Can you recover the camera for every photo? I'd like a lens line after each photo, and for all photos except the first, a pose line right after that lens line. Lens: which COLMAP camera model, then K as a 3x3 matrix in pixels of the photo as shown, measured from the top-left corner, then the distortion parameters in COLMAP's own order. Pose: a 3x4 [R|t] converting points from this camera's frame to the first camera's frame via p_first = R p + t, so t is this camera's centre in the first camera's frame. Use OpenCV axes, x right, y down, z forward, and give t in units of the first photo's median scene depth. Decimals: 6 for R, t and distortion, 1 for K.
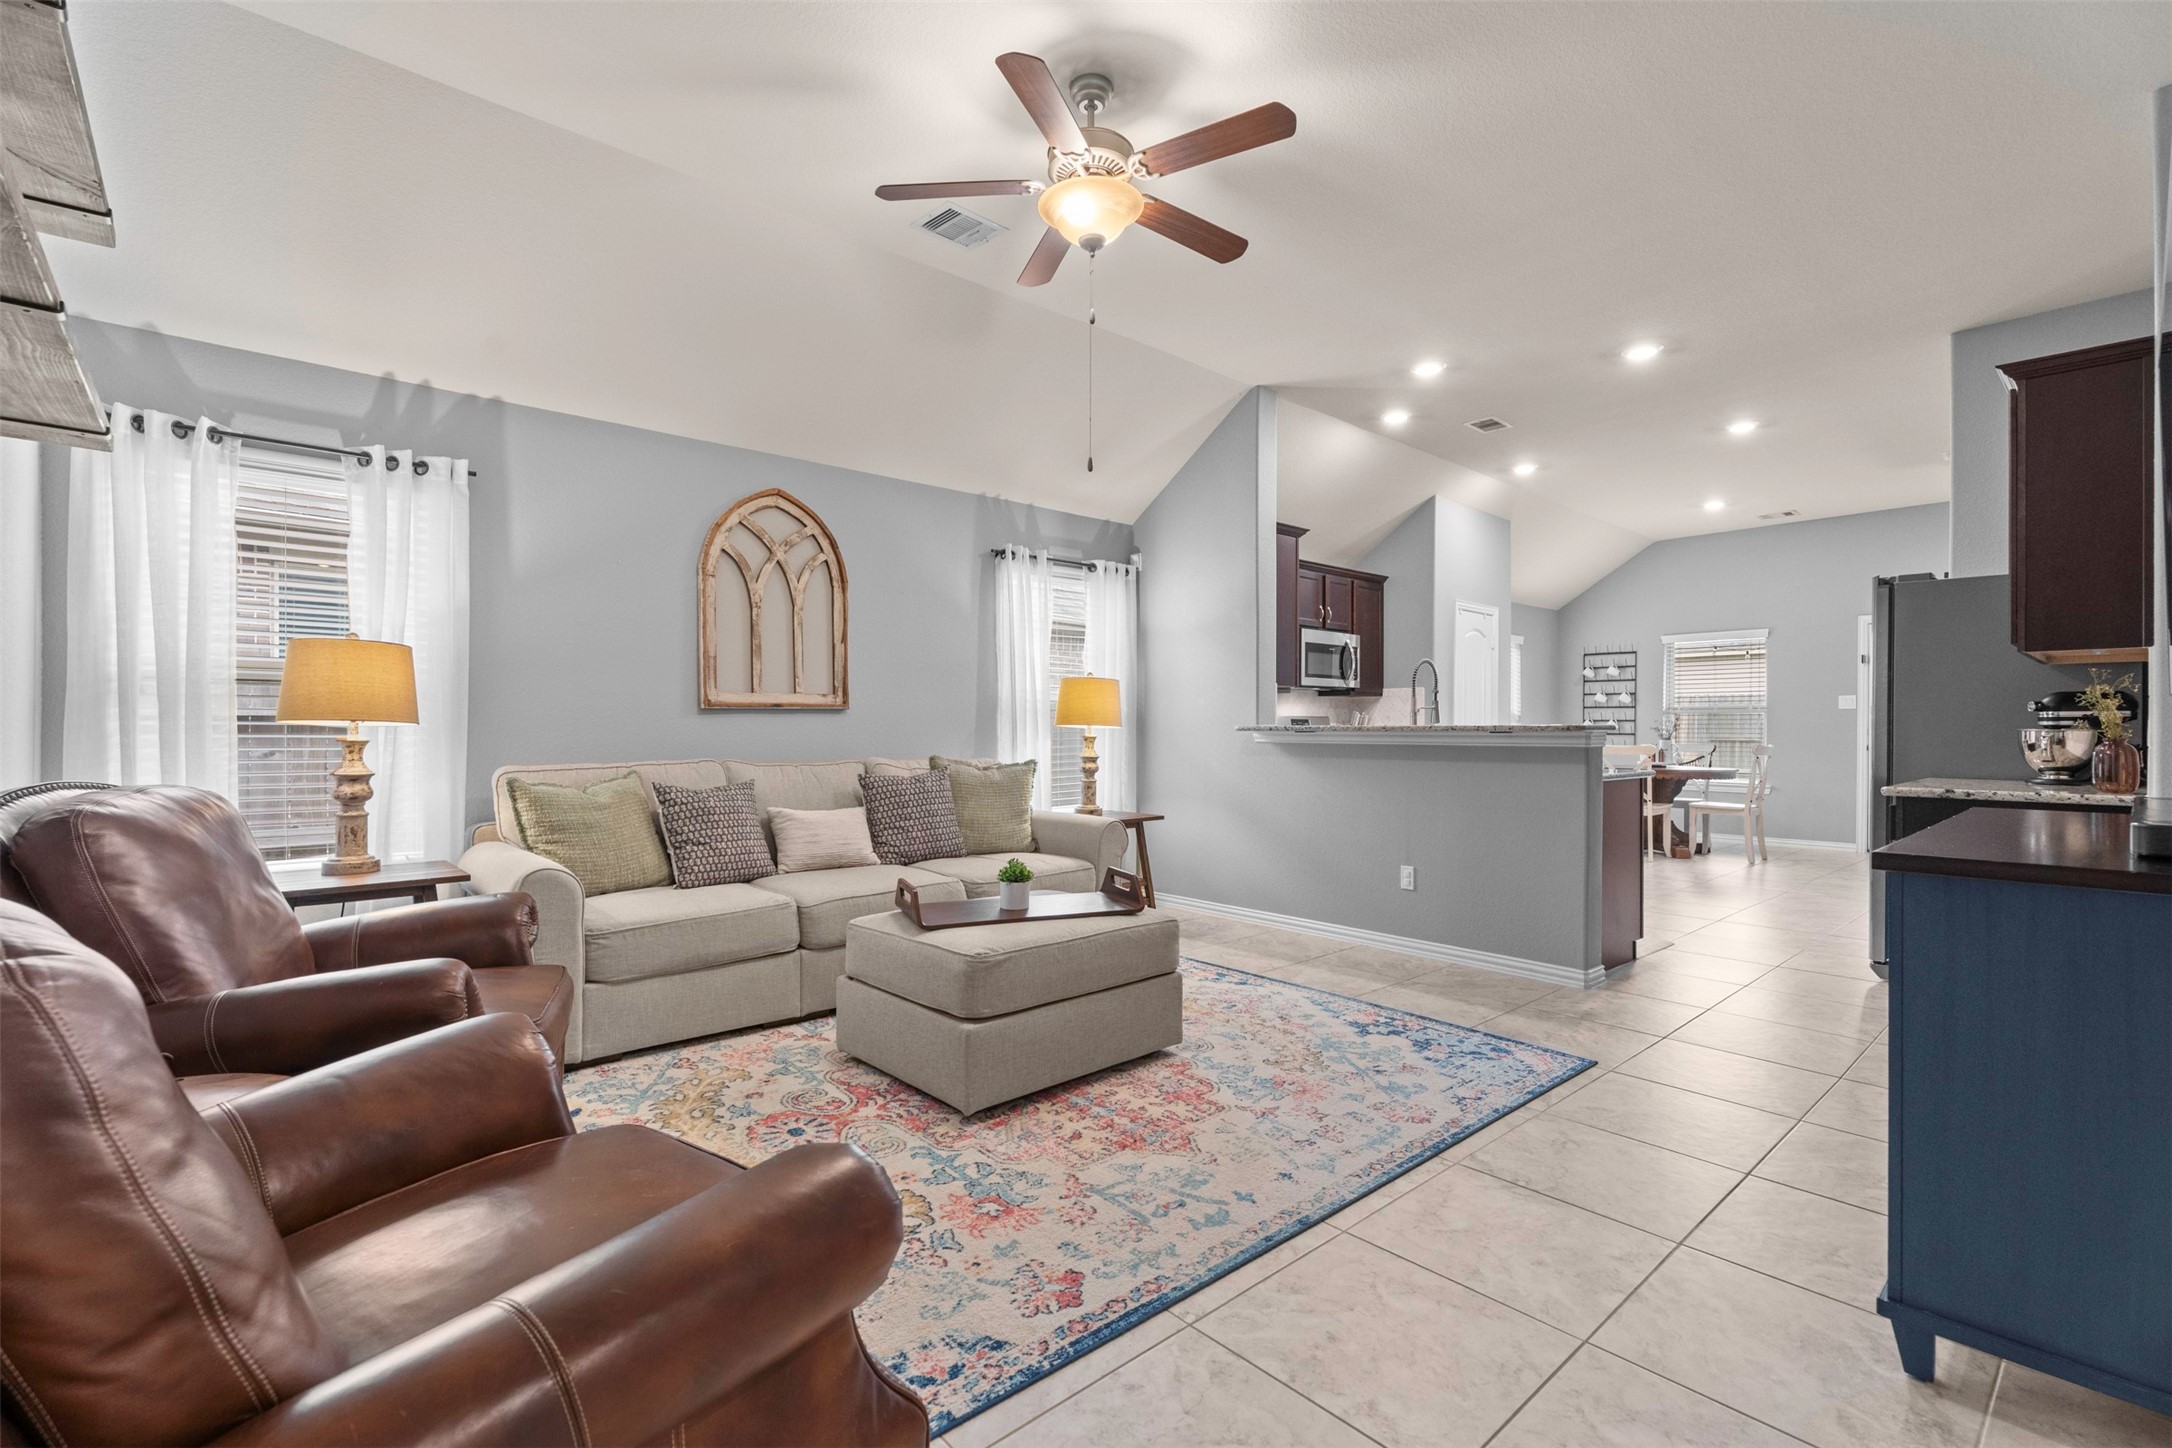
lens RADIAL K [[959.5, 0, 1083.0], [0, 959.5, 726.0], [0, 0, 1]] dist [0.000603, 0.000847]
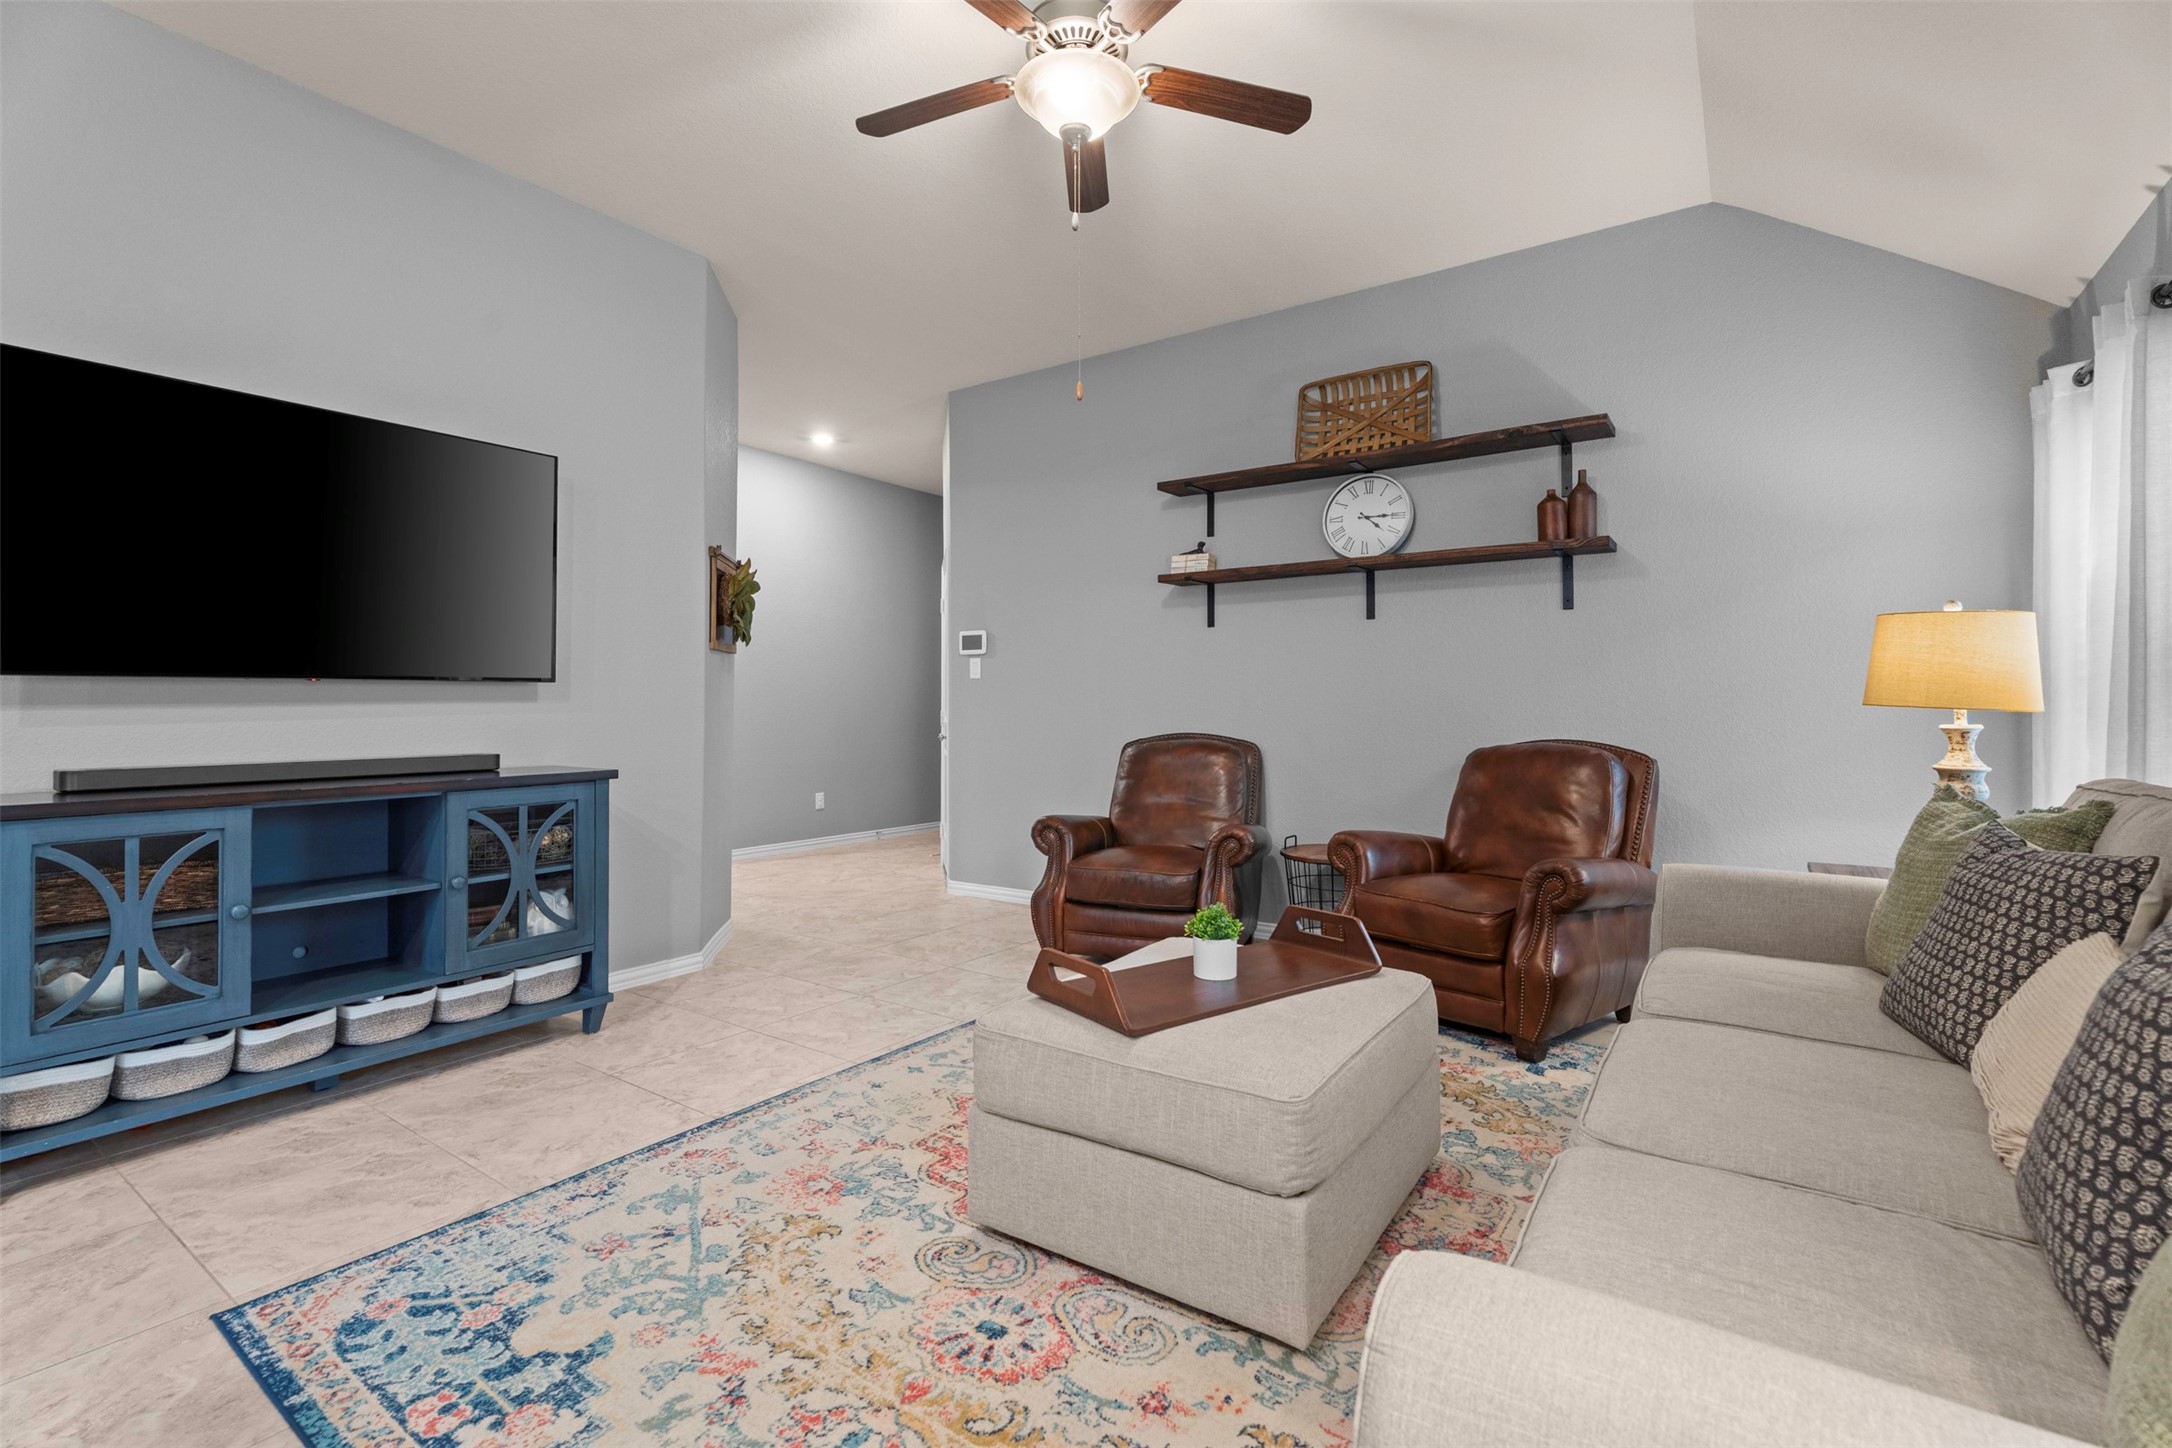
lens RADIAL K [[974.6, 0, 1077.1], [0, 974.6, 693.1], [0, 0, 1]] dist [-0.001085, 0.000010]
pose [[-0.973934, -0.007466, -0.226708, 0.171162], [-0.003910, 0.999862, -0.016133, 0.001032], [0.226797, -0.014826, -0.973829, 1.551839]]
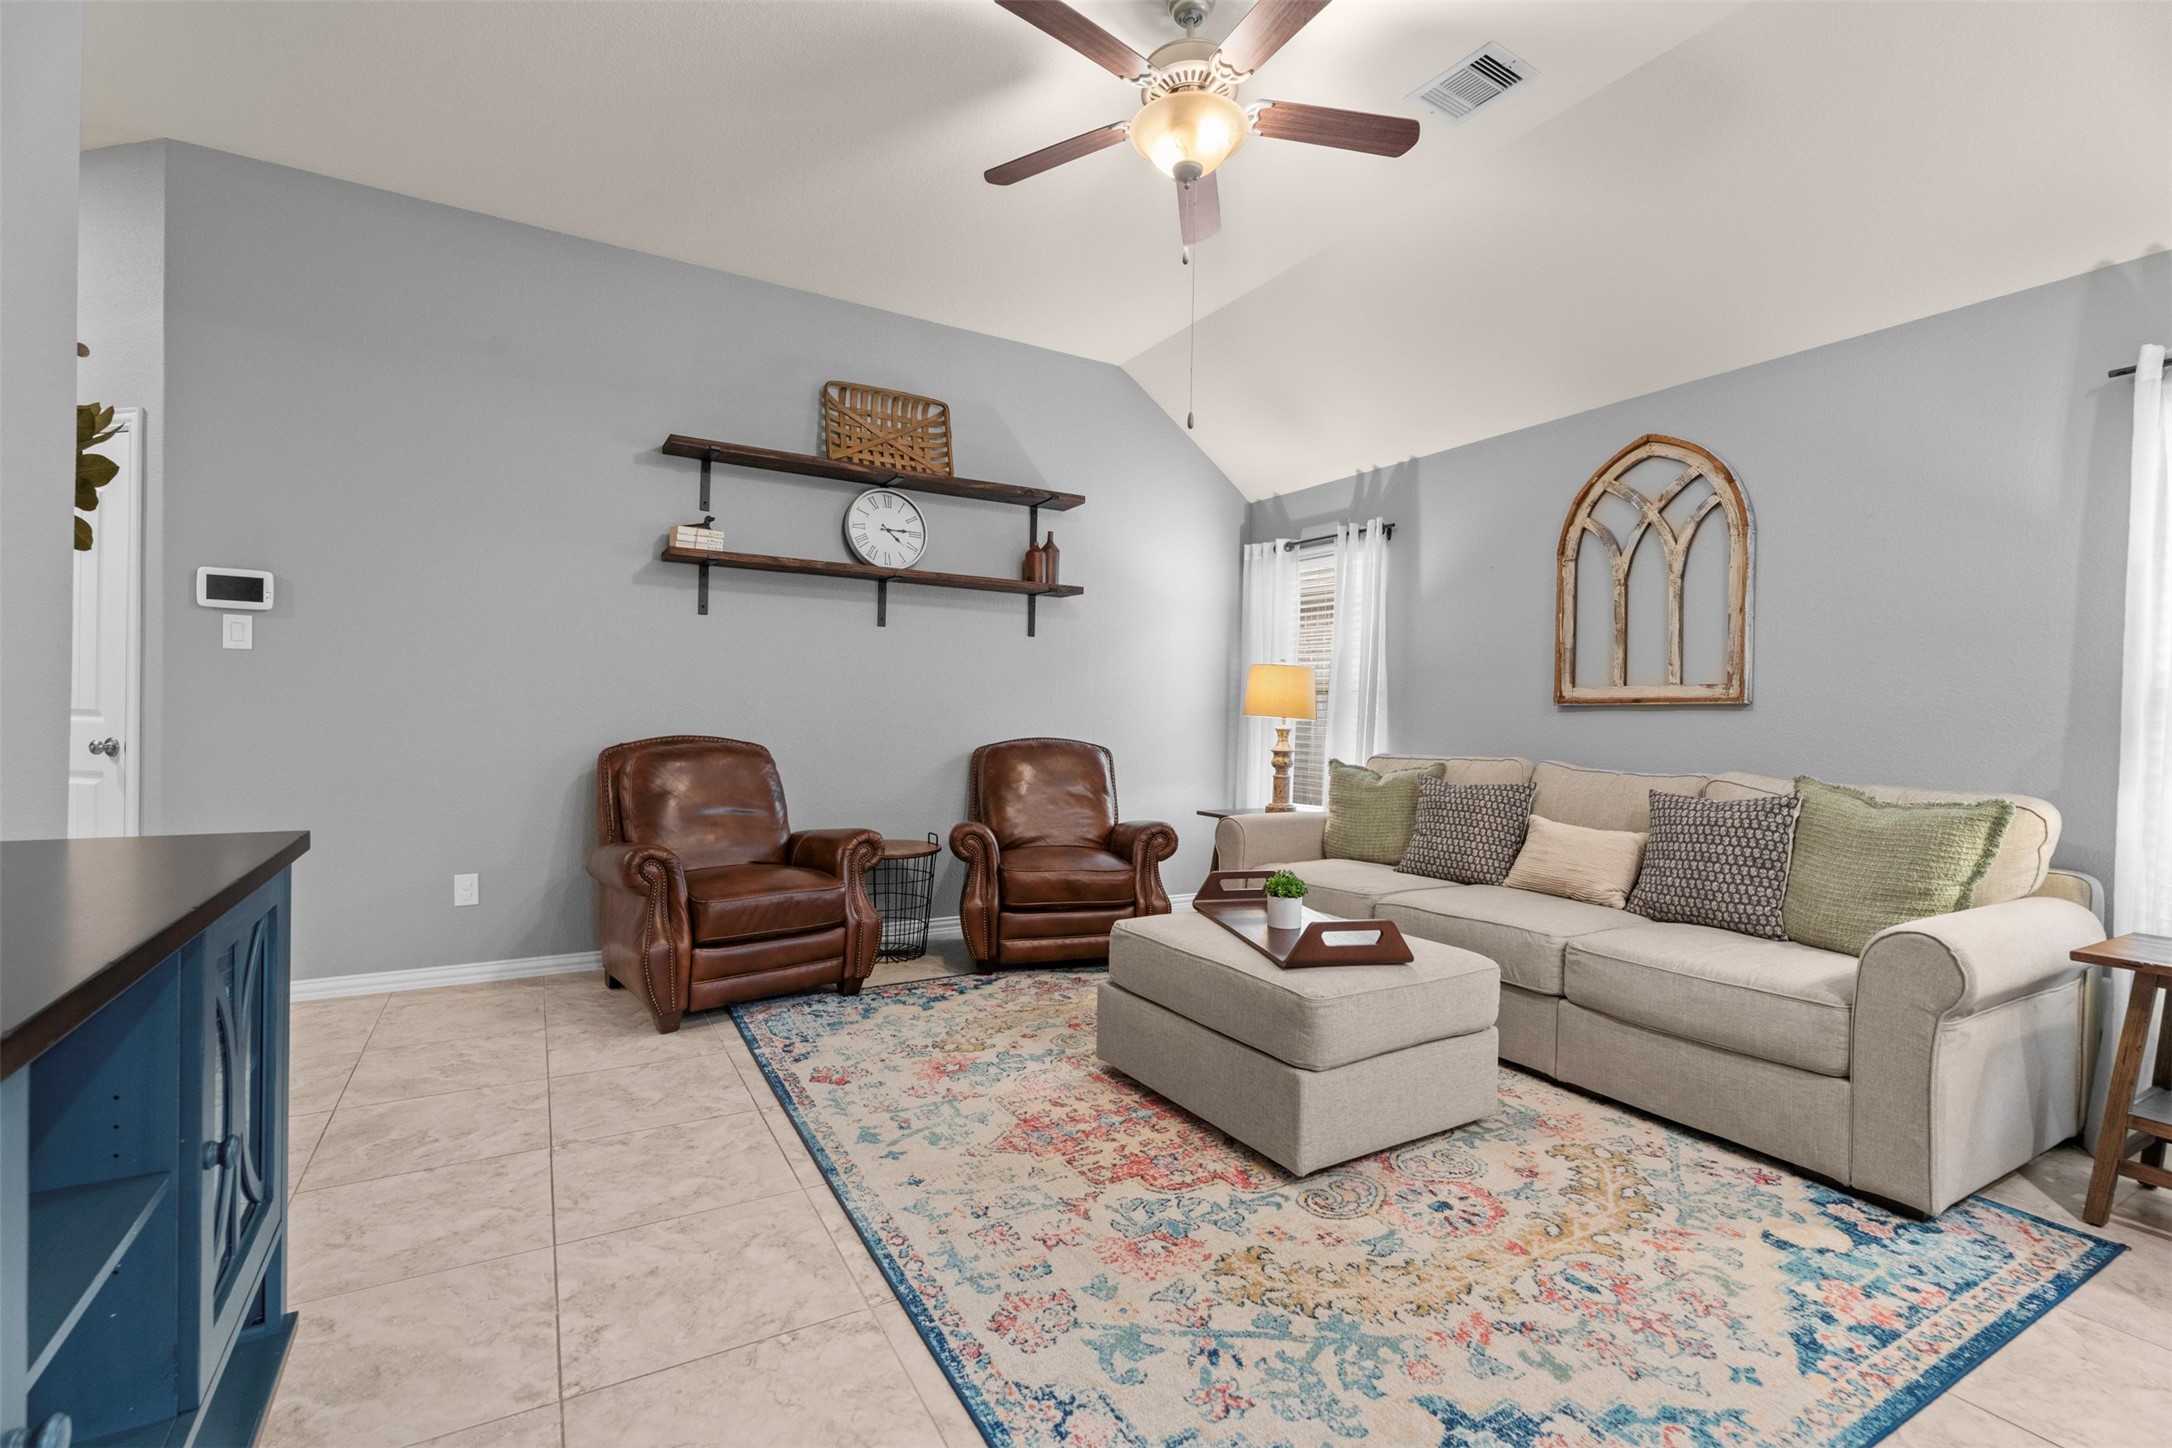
lens RADIAL K [[959.5, 0, 1083.0], [0, 959.5, 726.0], [0, 0, 1]] dist [0.000603, 0.000847]
pose [[-0.198934, 0.004360, -0.980003, 0.768722], [-0.019941, 0.999765, 0.008496, 0.003669], [0.979810, 0.021232, -0.198800, 0.930909]]
